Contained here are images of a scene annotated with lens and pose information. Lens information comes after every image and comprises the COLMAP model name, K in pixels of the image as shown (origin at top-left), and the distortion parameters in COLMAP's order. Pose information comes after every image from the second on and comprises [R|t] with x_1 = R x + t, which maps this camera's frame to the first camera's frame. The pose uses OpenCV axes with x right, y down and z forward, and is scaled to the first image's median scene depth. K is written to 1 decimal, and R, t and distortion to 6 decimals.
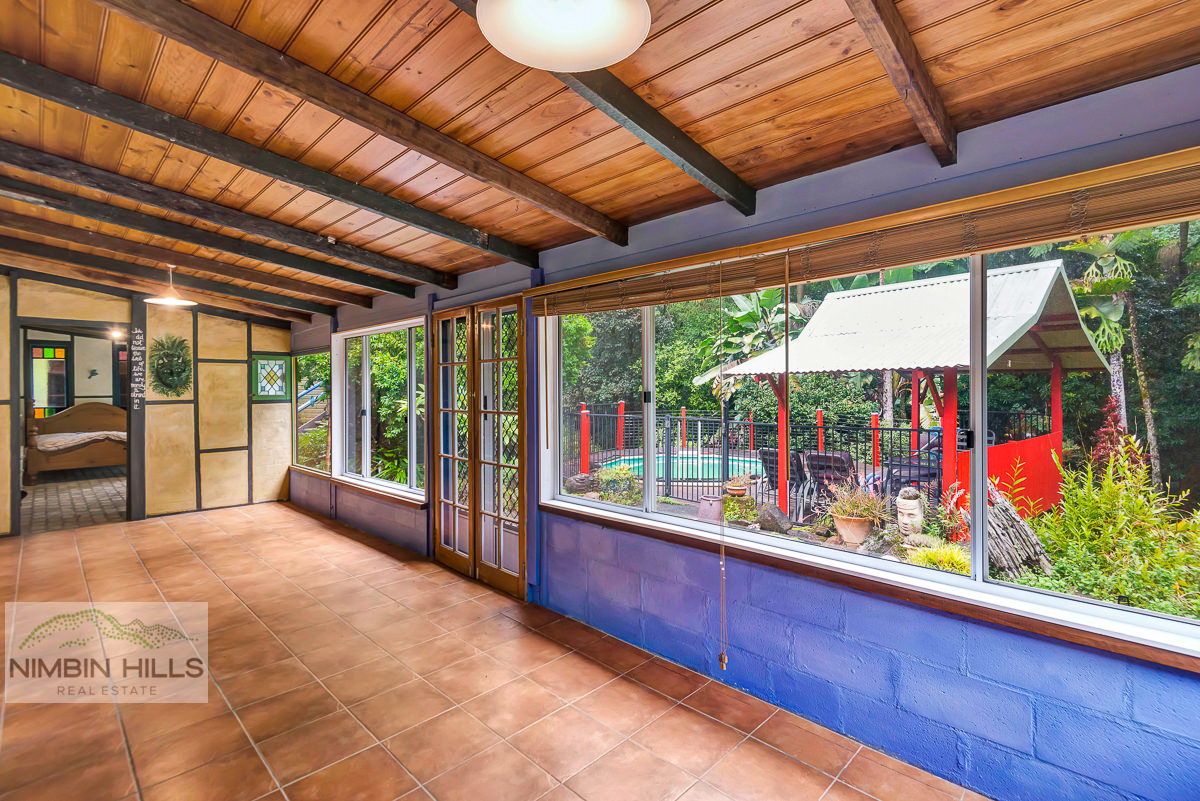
lens RADIAL K [[550.7, 0, 601.1], [0, 550.7, 387.6], [0, 0, 1]] dist [0.013269, -0.004635]
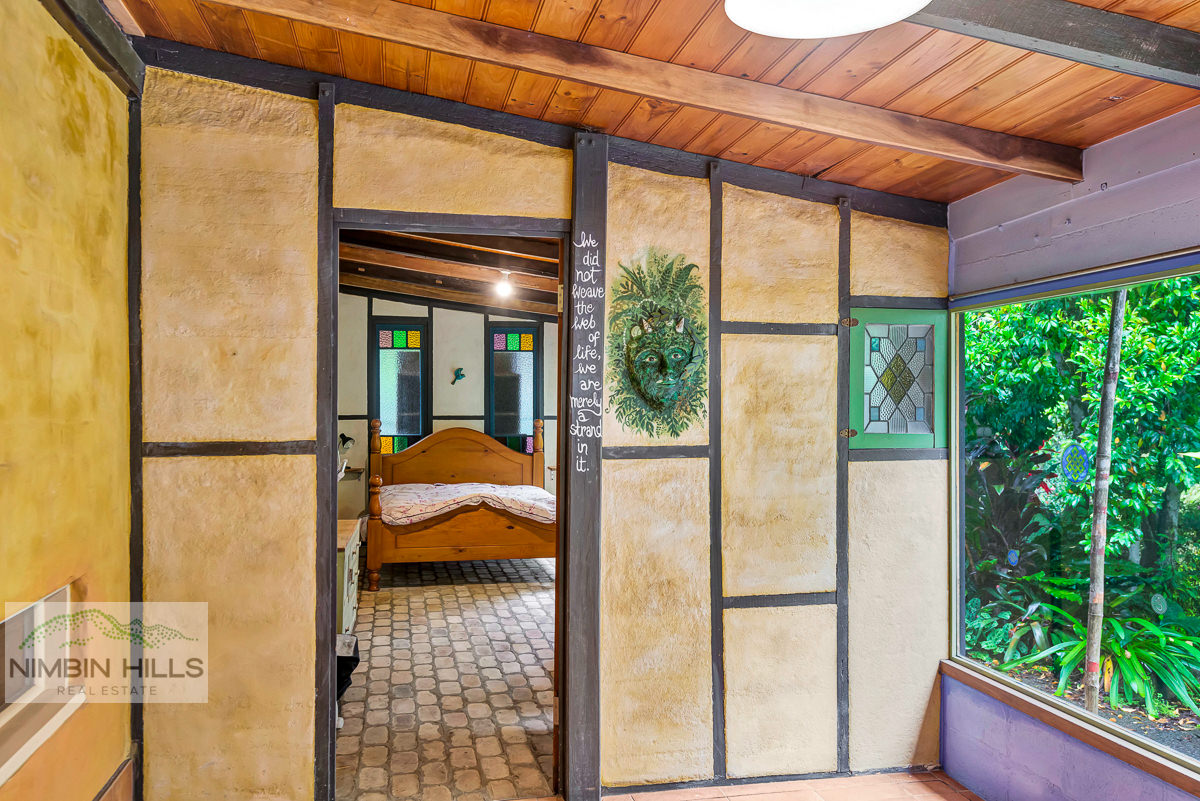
lens RADIAL K [[963.0, 0, 601.3], [0, 963.0, 405.3], [0, 0, 1]] dist [0.085585, 0.002452]
pose [[0.837625, 0.011411, -0.546127, -0.465905], [-0.009219, 0.999935, 0.006753, -0.005430], [0.546168, -0.000621, 0.837675, 0.471254]]
